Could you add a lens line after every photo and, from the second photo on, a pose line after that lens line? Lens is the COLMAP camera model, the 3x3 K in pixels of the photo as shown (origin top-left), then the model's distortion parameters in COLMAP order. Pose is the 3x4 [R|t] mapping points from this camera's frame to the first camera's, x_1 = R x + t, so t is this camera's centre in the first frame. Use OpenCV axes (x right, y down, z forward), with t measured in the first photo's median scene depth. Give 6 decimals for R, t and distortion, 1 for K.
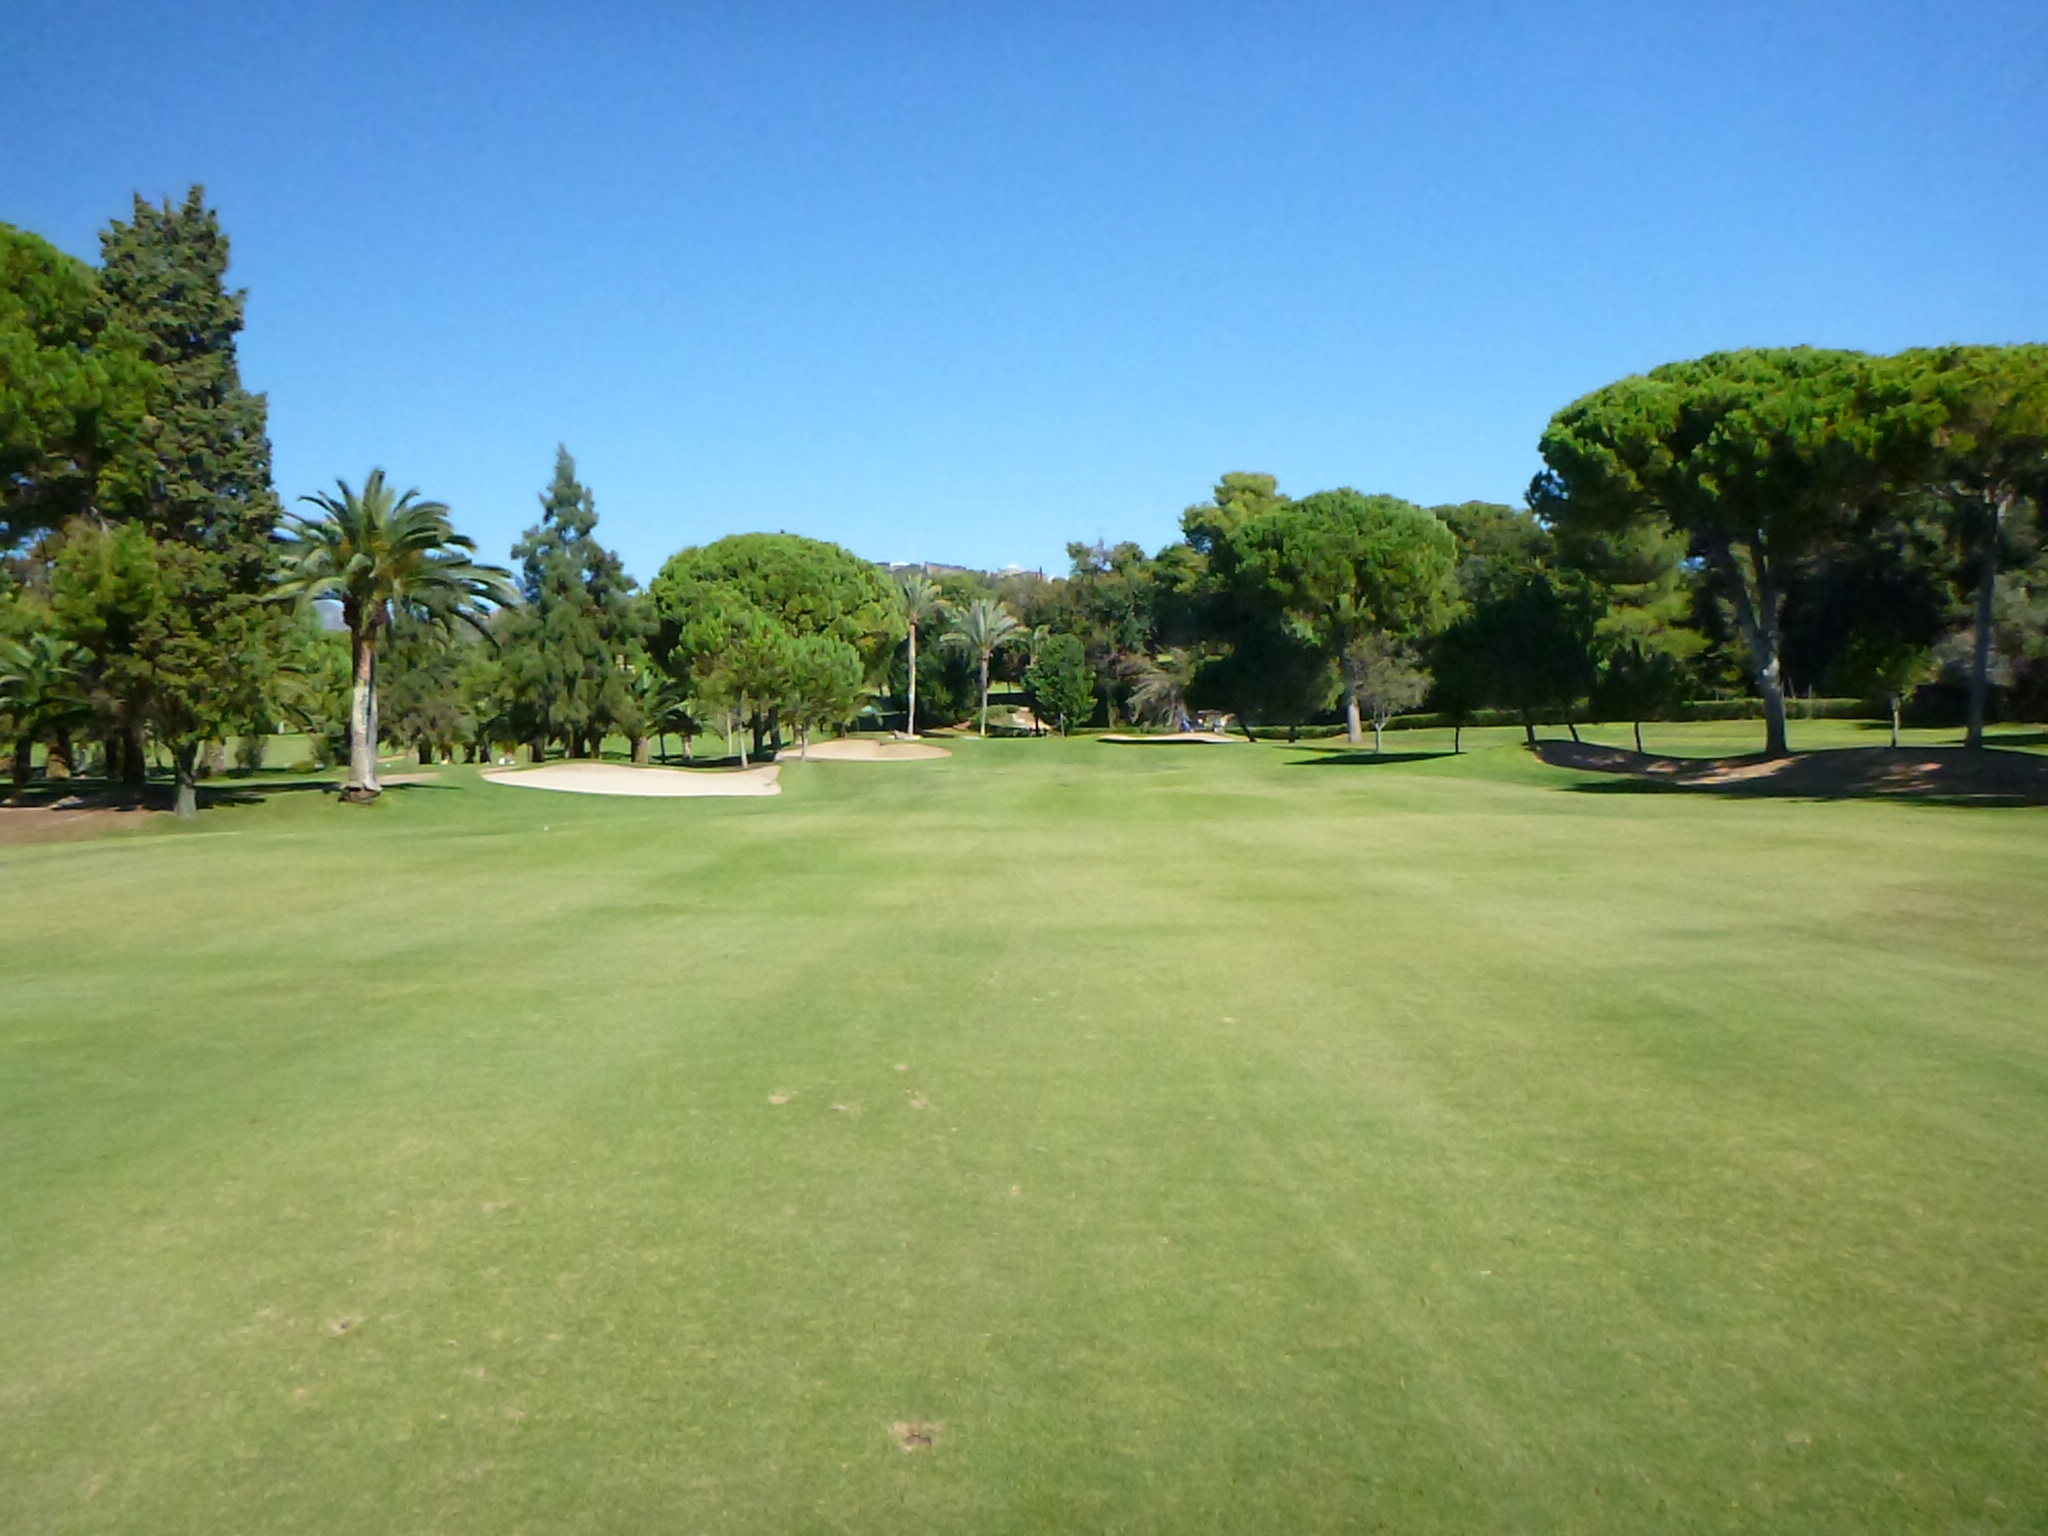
lens RADIAL K [[1666.9, 0, 1024.8], [0, 1666.9, 766.6], [0, 0, 1]] dist [0.002231, 0.000981]
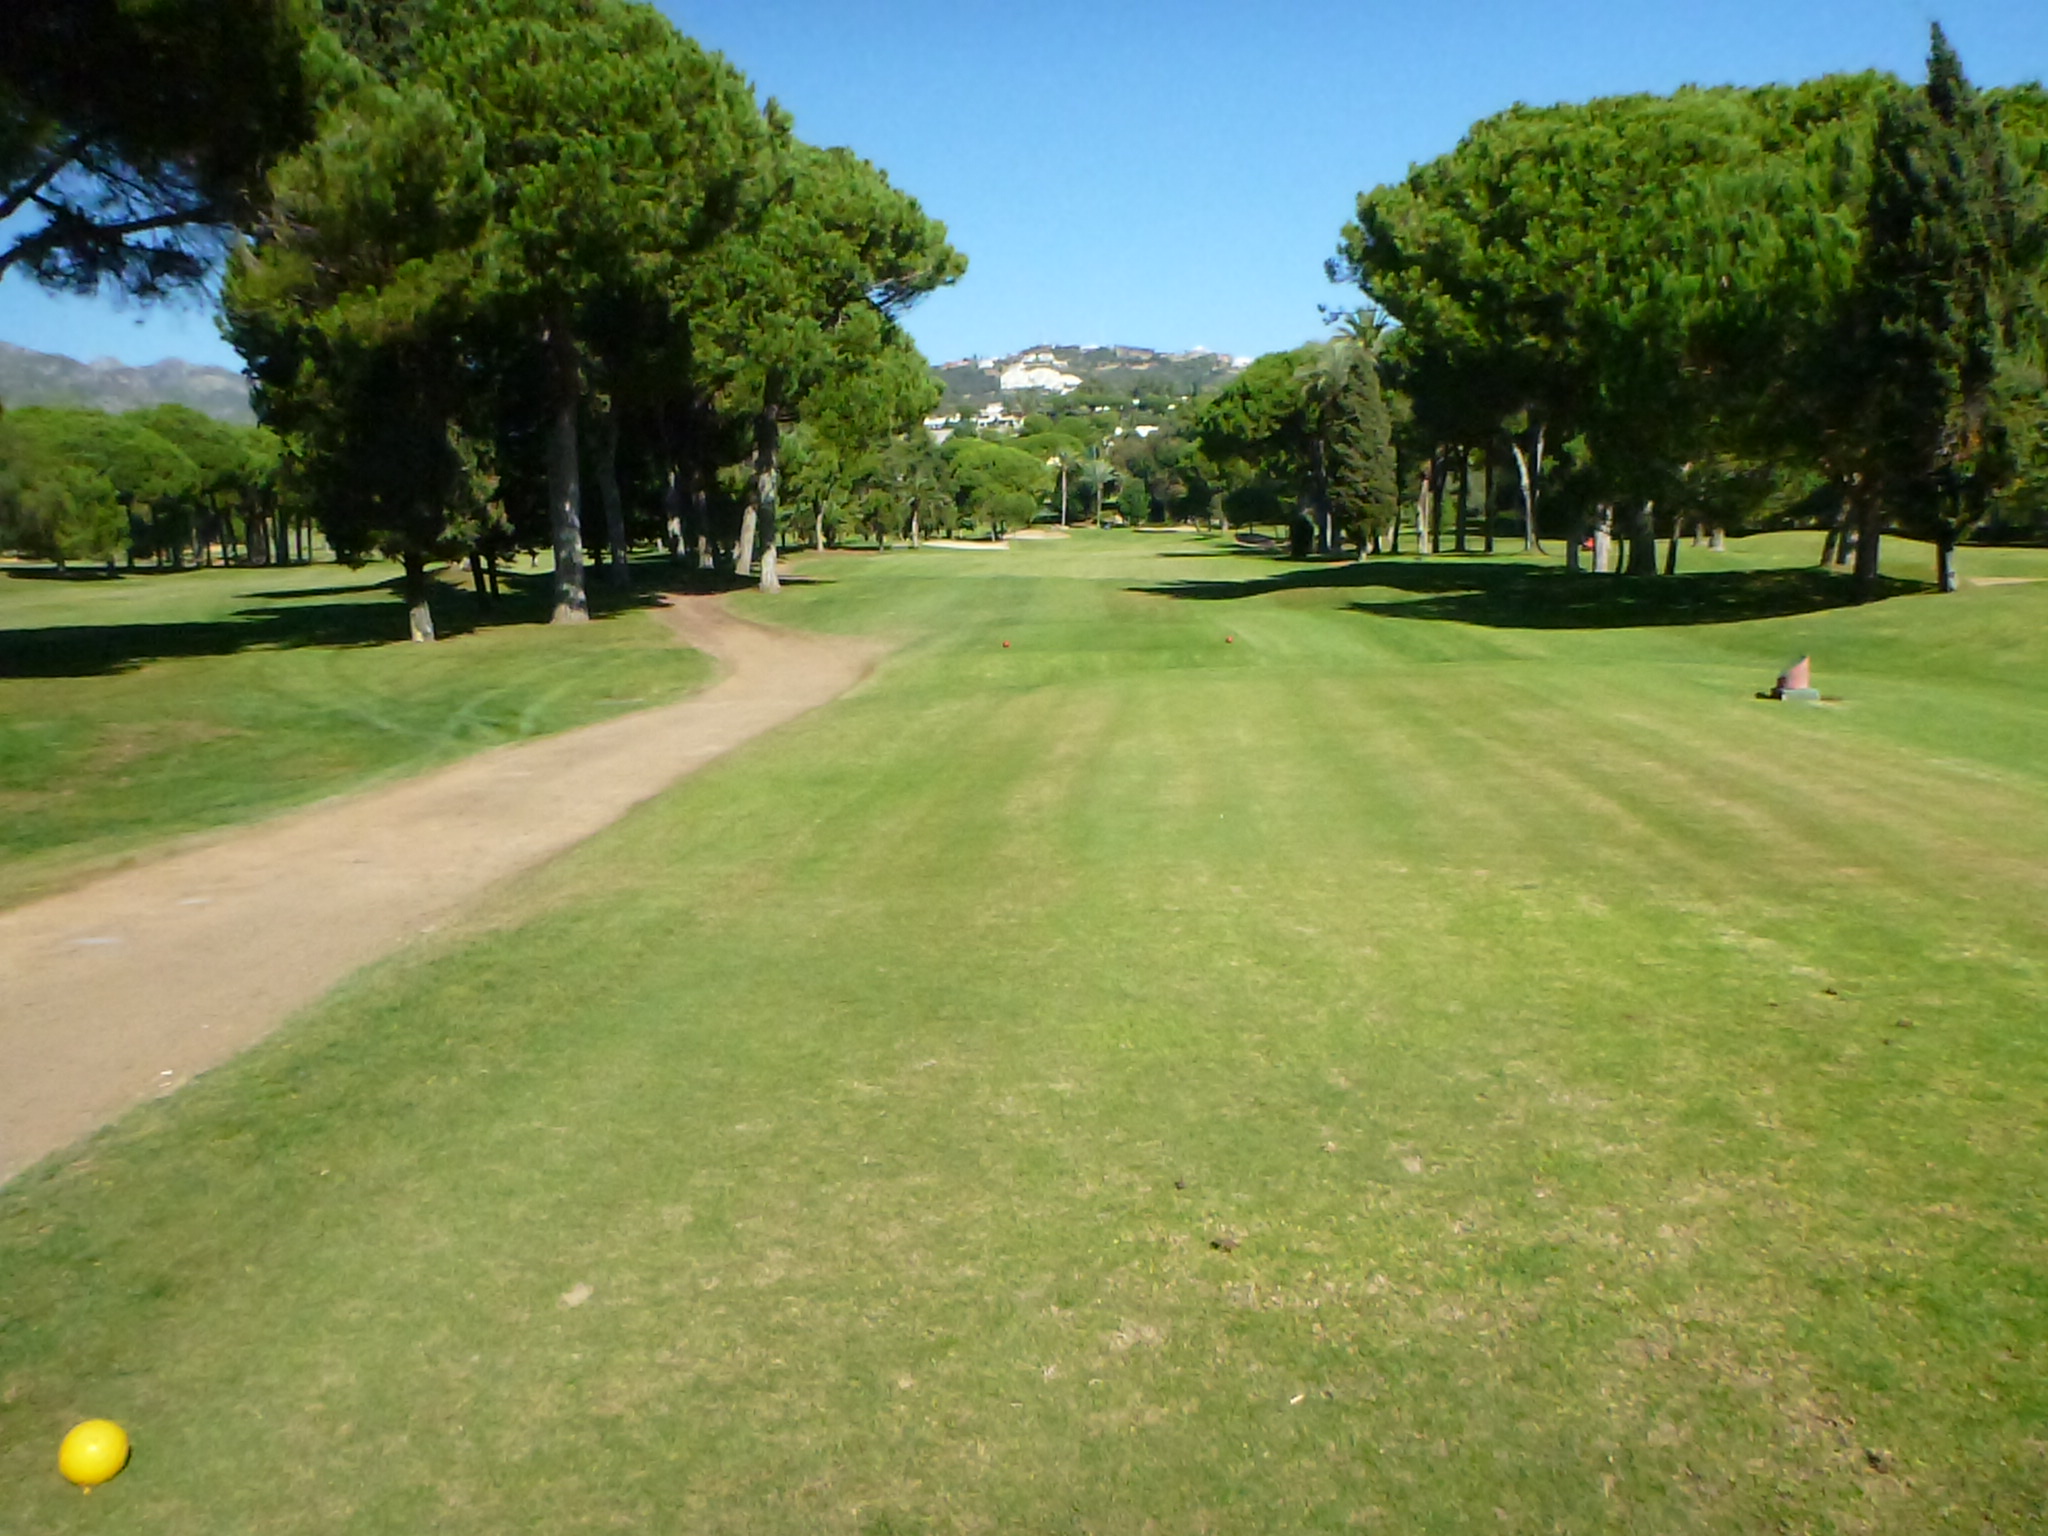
lens RADIAL K [[1666.9, 0, 1025.6], [0, 1666.9, 768.8], [0, 0, 1]] dist [0.002231, 0.000981]
pose [[0.993383, 0.015404, -0.113809, 0.135054], [-0.000016, 0.990982, 0.133995, 0.002284], [0.114847, -0.133106, 0.984425, -1.156353]]
